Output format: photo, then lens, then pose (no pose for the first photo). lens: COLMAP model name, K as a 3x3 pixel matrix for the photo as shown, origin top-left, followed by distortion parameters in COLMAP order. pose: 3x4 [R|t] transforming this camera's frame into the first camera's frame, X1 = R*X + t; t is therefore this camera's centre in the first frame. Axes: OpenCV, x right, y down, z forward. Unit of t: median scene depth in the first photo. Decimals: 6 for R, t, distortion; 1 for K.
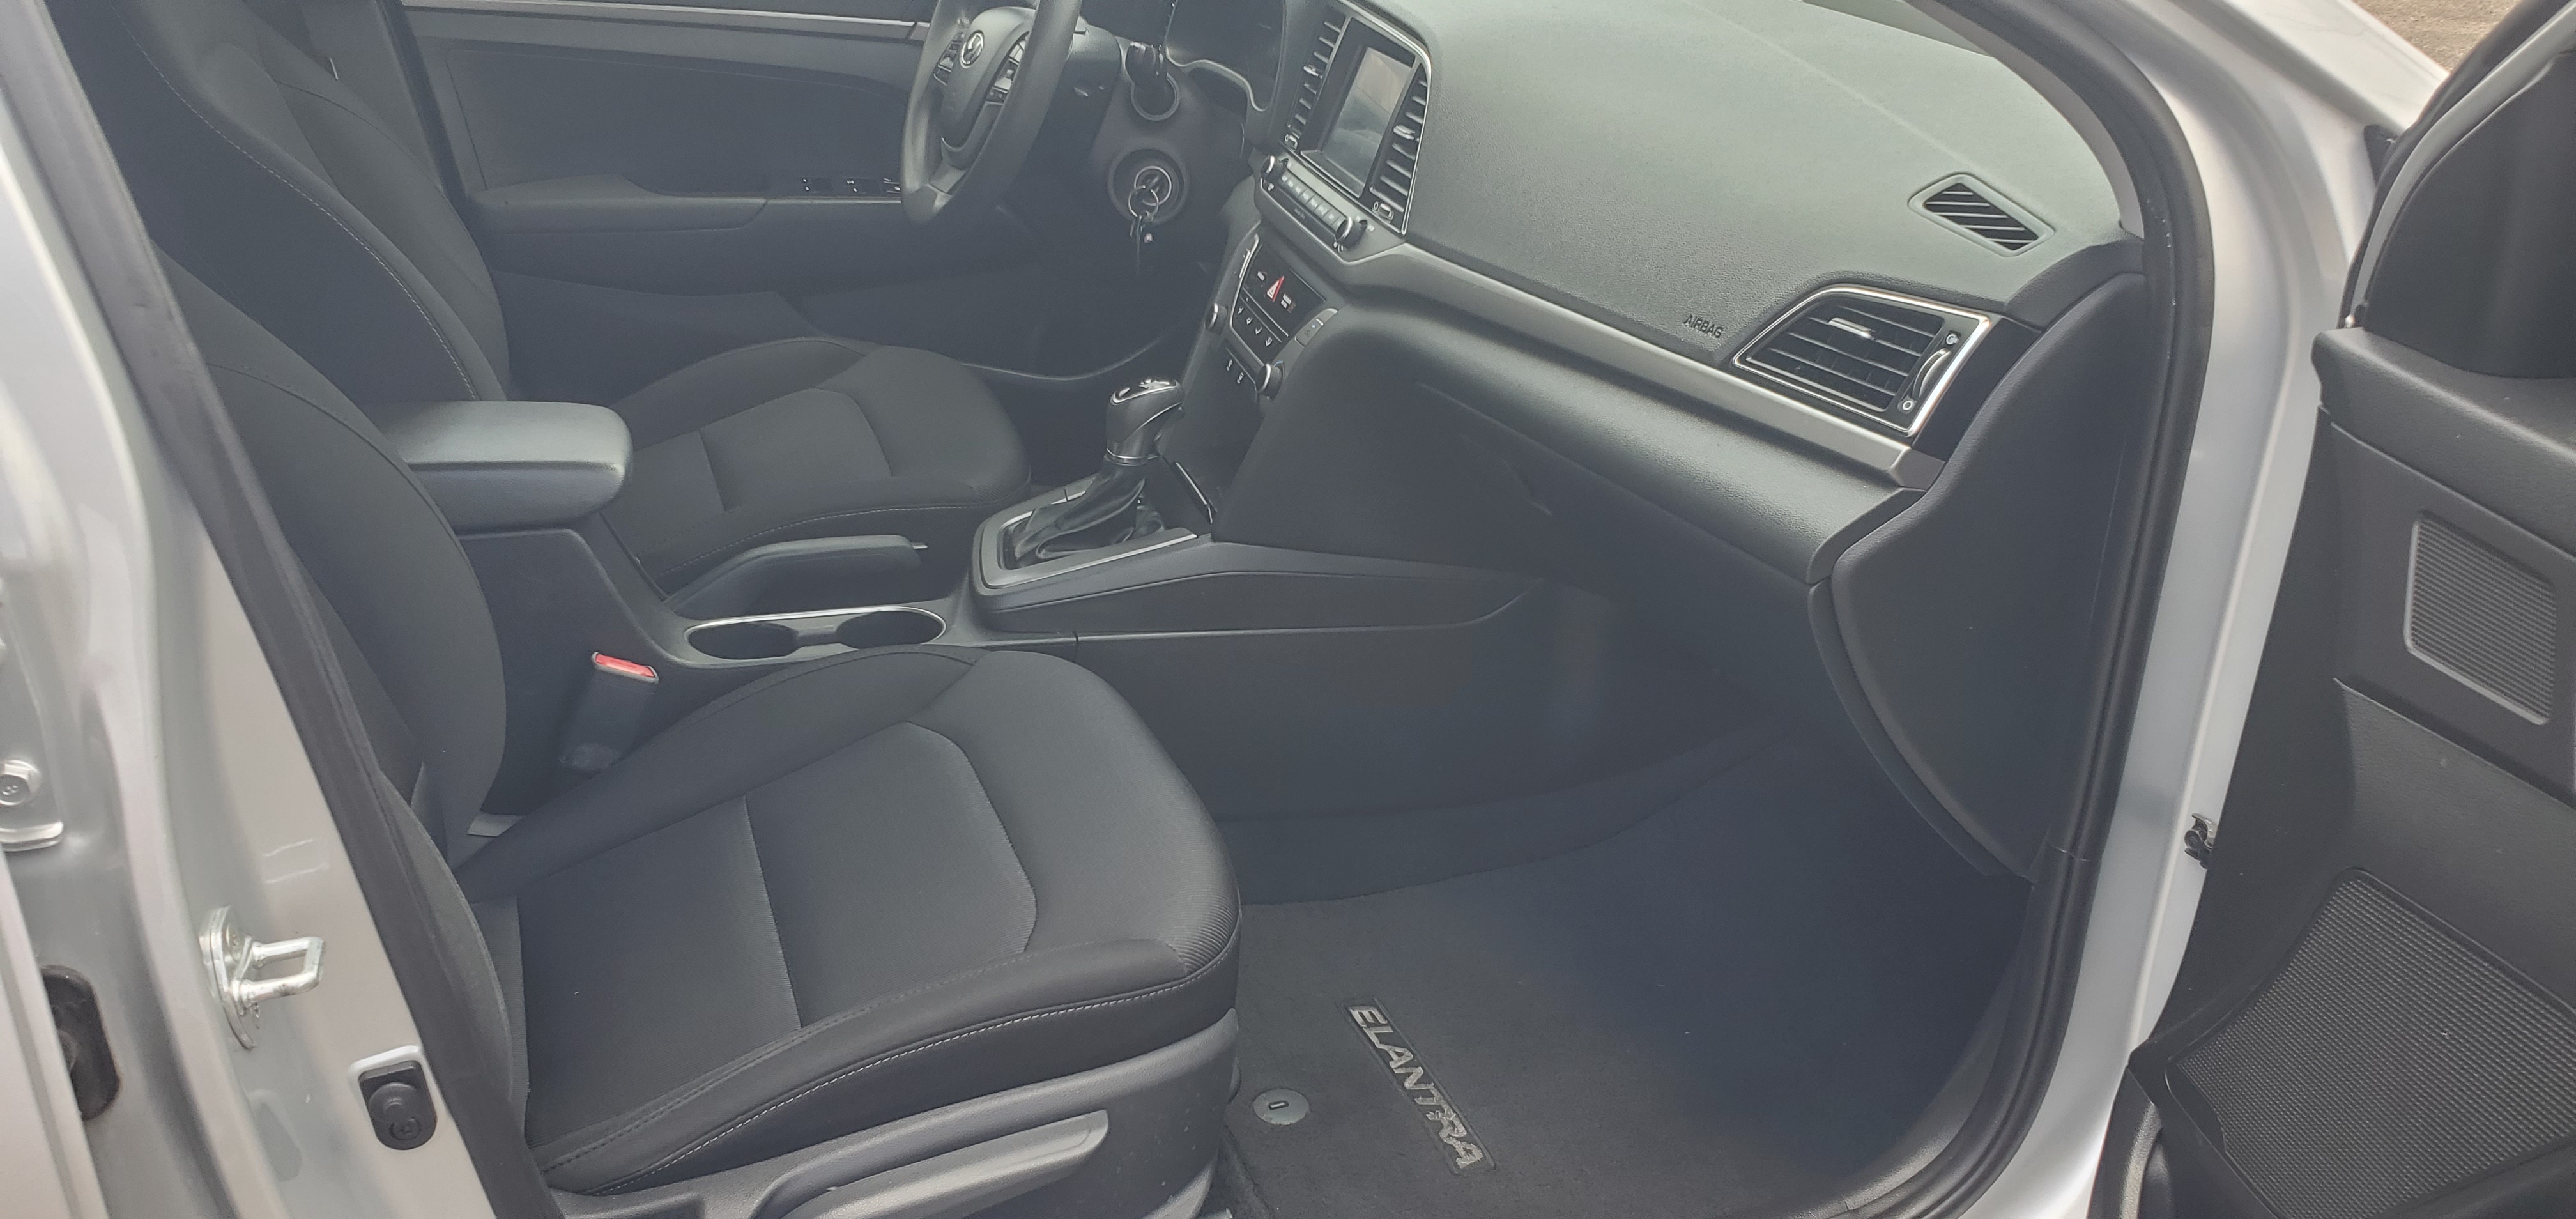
lens RADIAL K [[1856.5, 0, 1209.3], [0, 1856.5, 600.5], [0, 0, 1]] dist [0.062025, -0.134012]
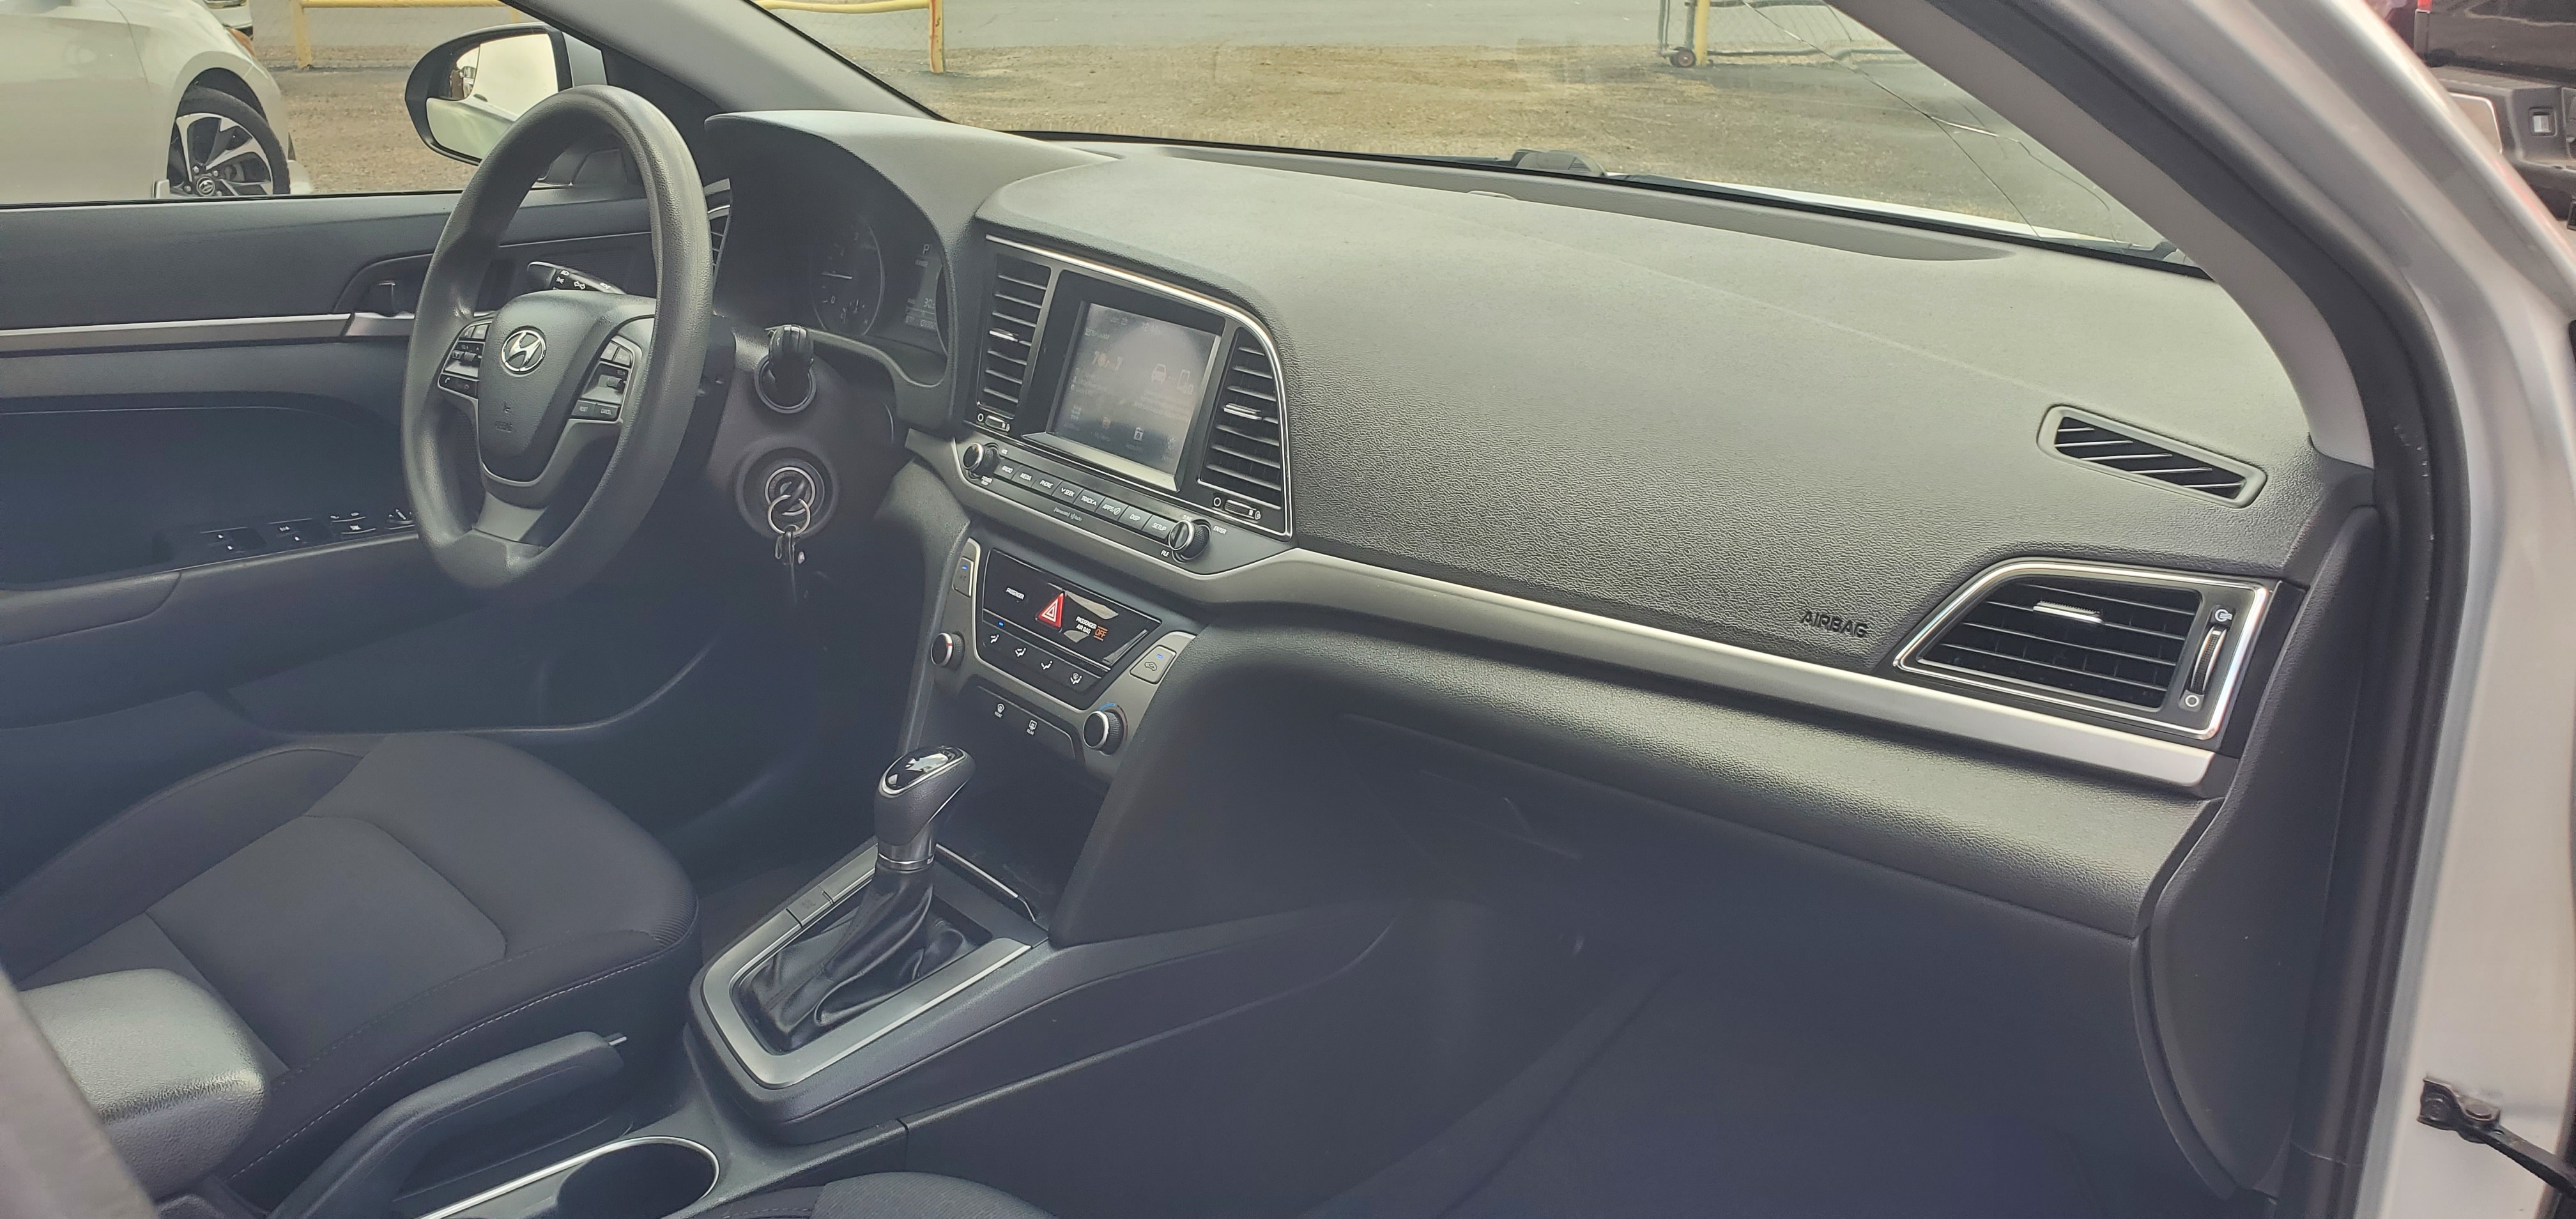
lens RADIAL K [[1856.5, 0, 1209.3], [0, 1856.5, 600.5], [0, 0, 1]] dist [0.062025, -0.134012]
pose [[0.912682, -0.165008, 0.373878, -0.203357], [0.197291, 0.979095, -0.049496, -0.122669], [-0.357895, 0.118937, 0.926156, 0.248237]]
